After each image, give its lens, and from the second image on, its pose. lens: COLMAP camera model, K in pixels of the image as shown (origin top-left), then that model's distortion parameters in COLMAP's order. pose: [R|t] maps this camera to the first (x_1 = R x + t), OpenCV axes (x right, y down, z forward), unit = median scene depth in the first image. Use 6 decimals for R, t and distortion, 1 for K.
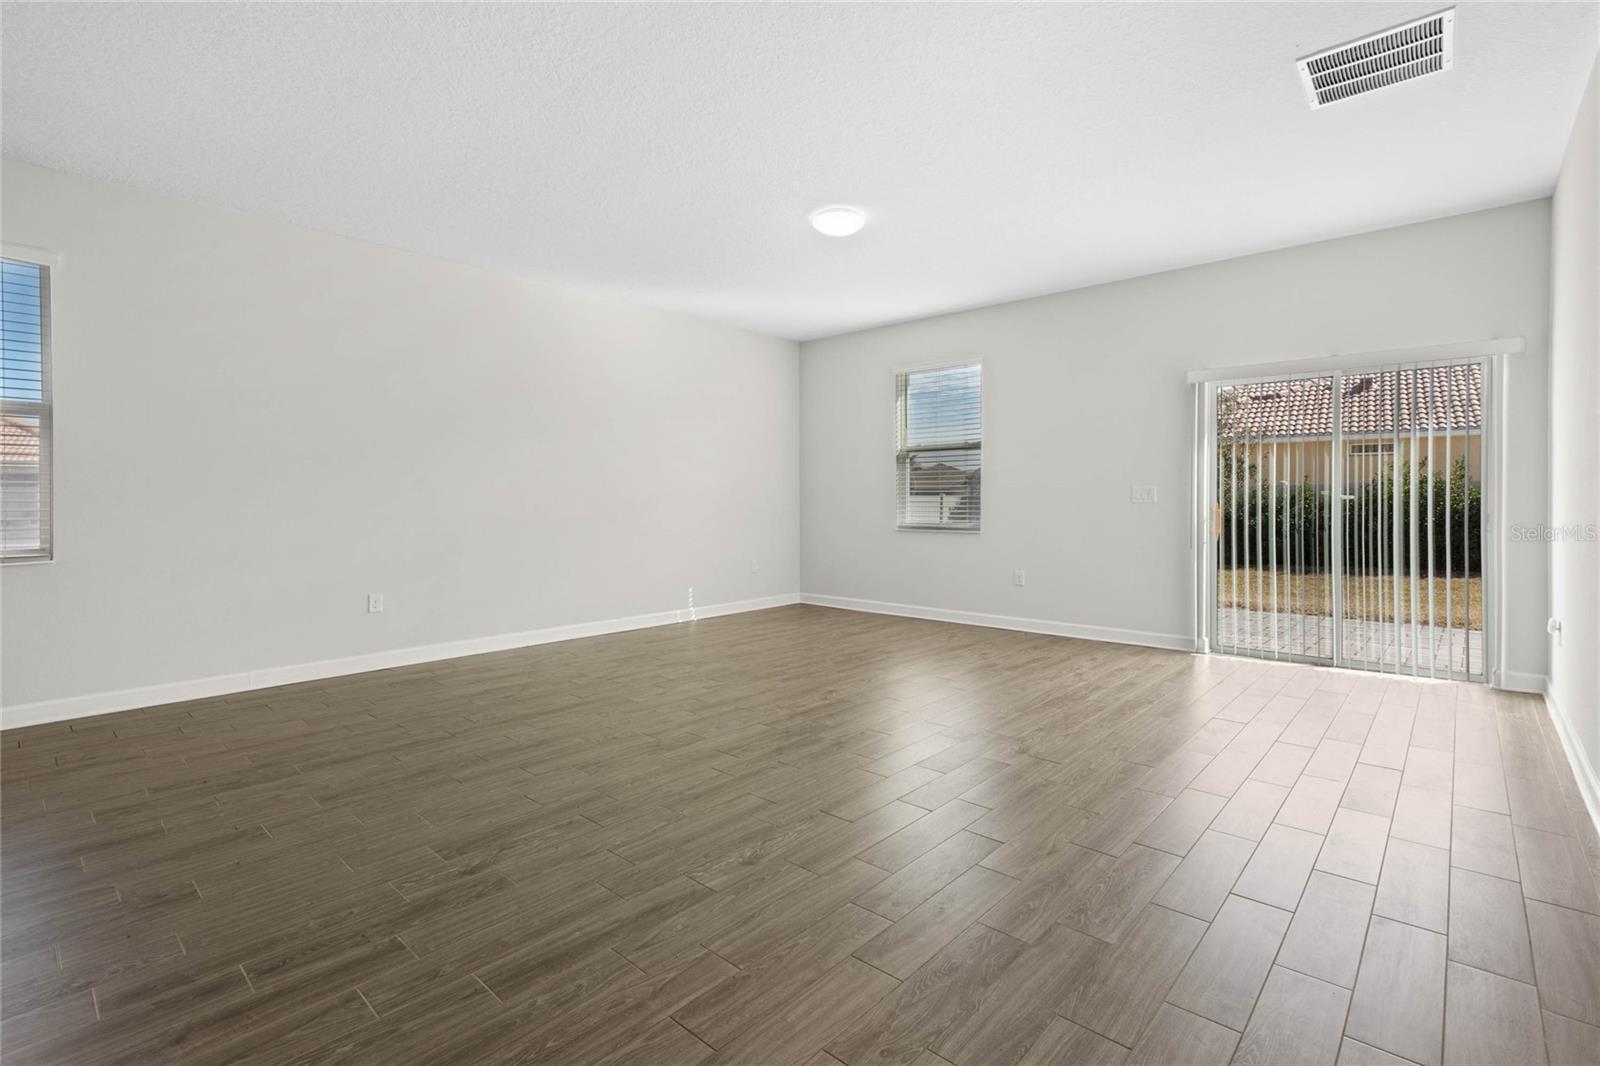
lens RADIAL K [[727.1, 0, 826.4], [0, 727.1, 499.8], [0, 0, 1]] dist [-0.004690, 0.001077]
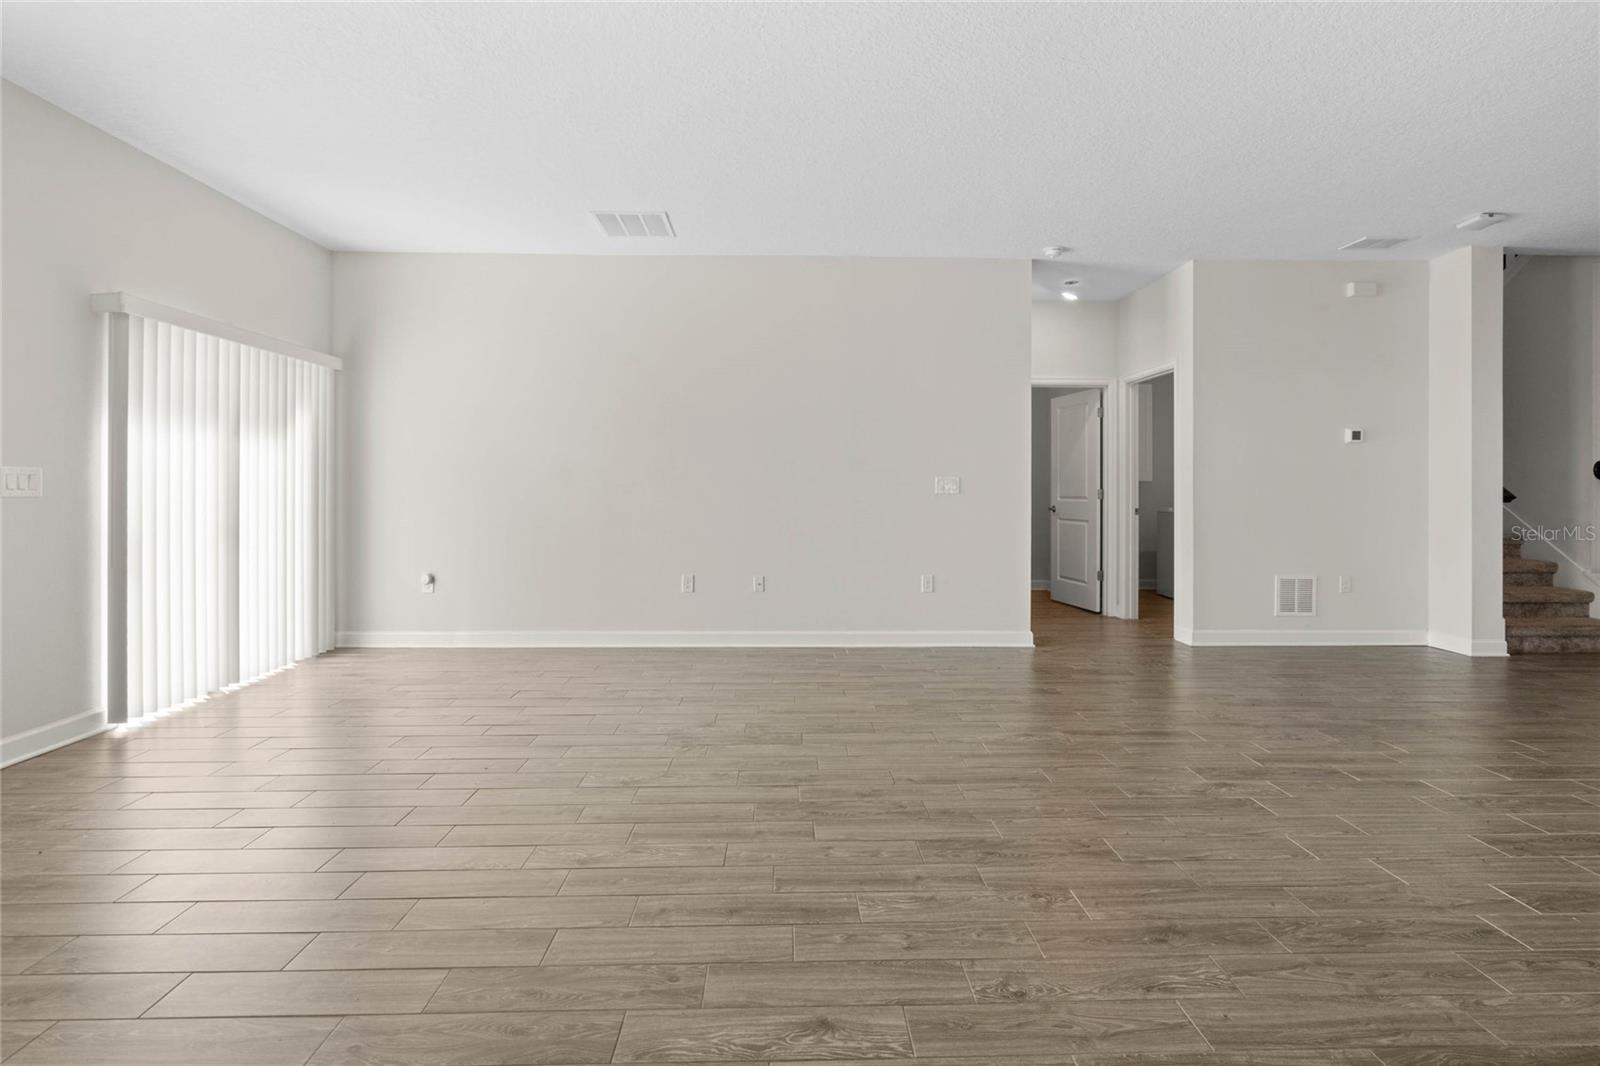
lens RADIAL K [[727.1, 0, 818.9], [0, 727.1, 493.0], [0, 0, 1]] dist [-0.004690, 0.001077]
pose [[-0.674775, -0.001840, 0.738021, -0.690100], [-0.000174, 0.999997, 0.002334, -0.000957], [-0.738024, 0.001447, -0.674773, 1.737697]]
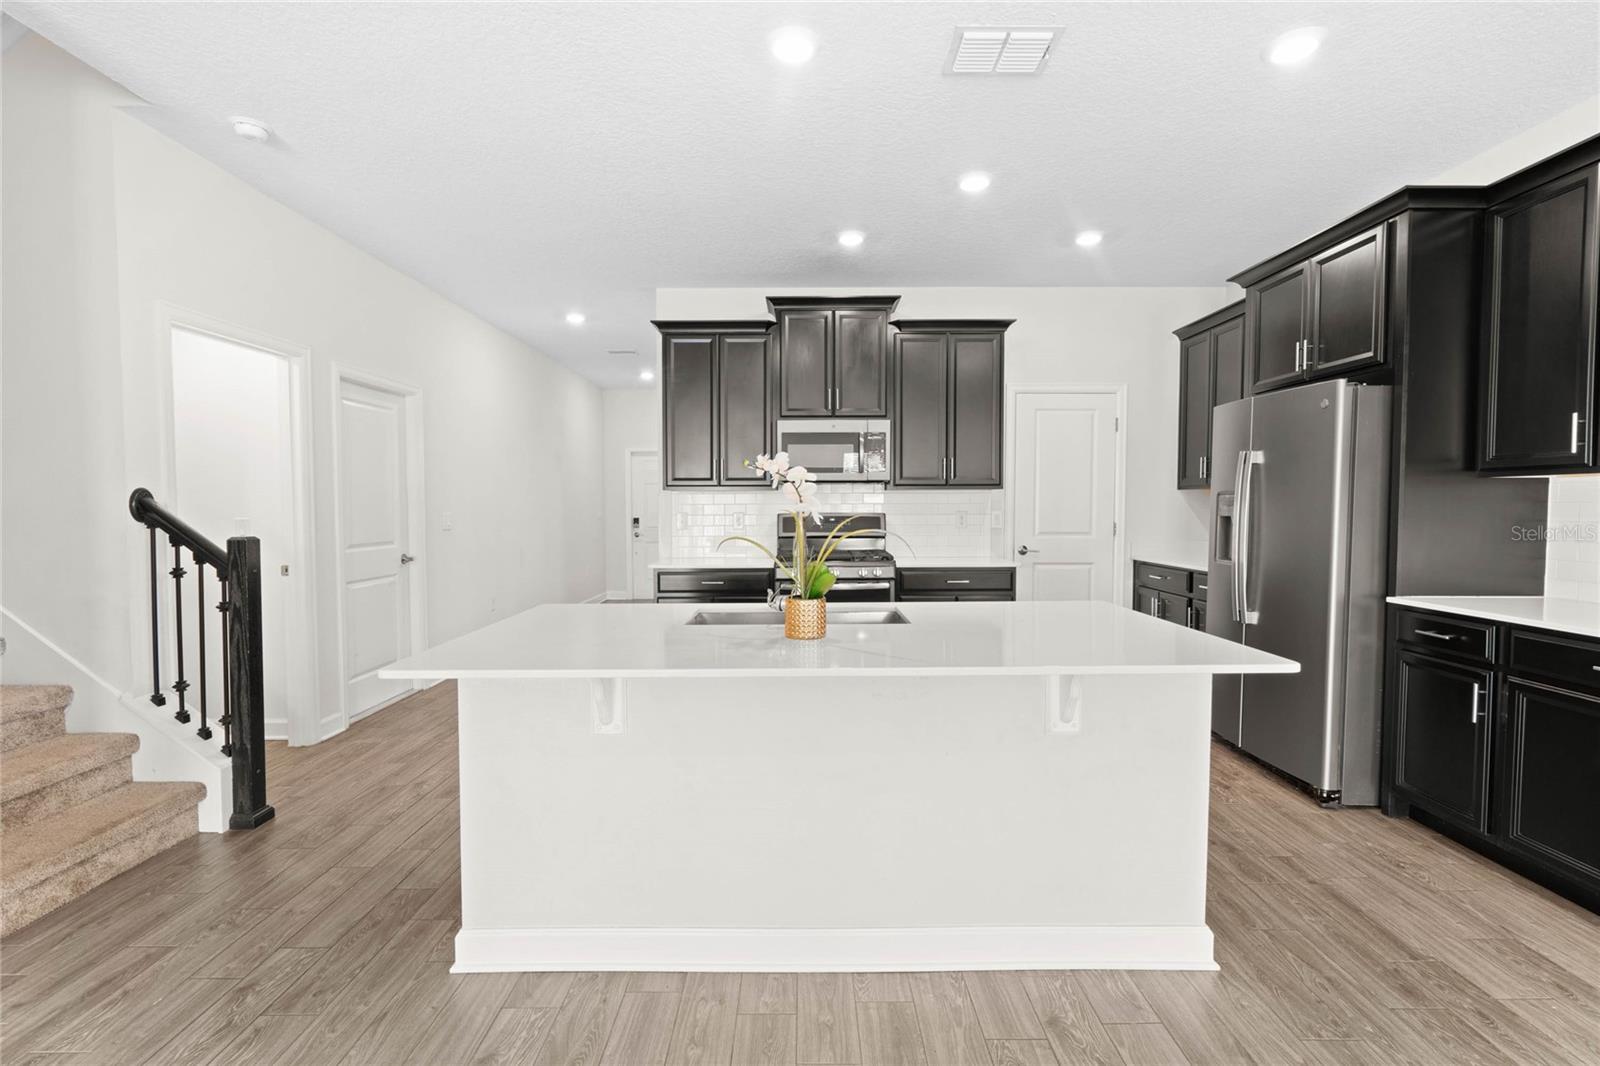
lens RADIAL K [[727.1, 0, 797.1], [0, 727.1, 530.6], [0, 0, 1]] dist [-0.004690, 0.001077]
pose [[-0.760363, 0.026908, -0.648941, -0.709071], [0.003430, 0.999294, 0.037416, -0.051938], [0.649489, 0.026224, -0.759918, 0.399425]]
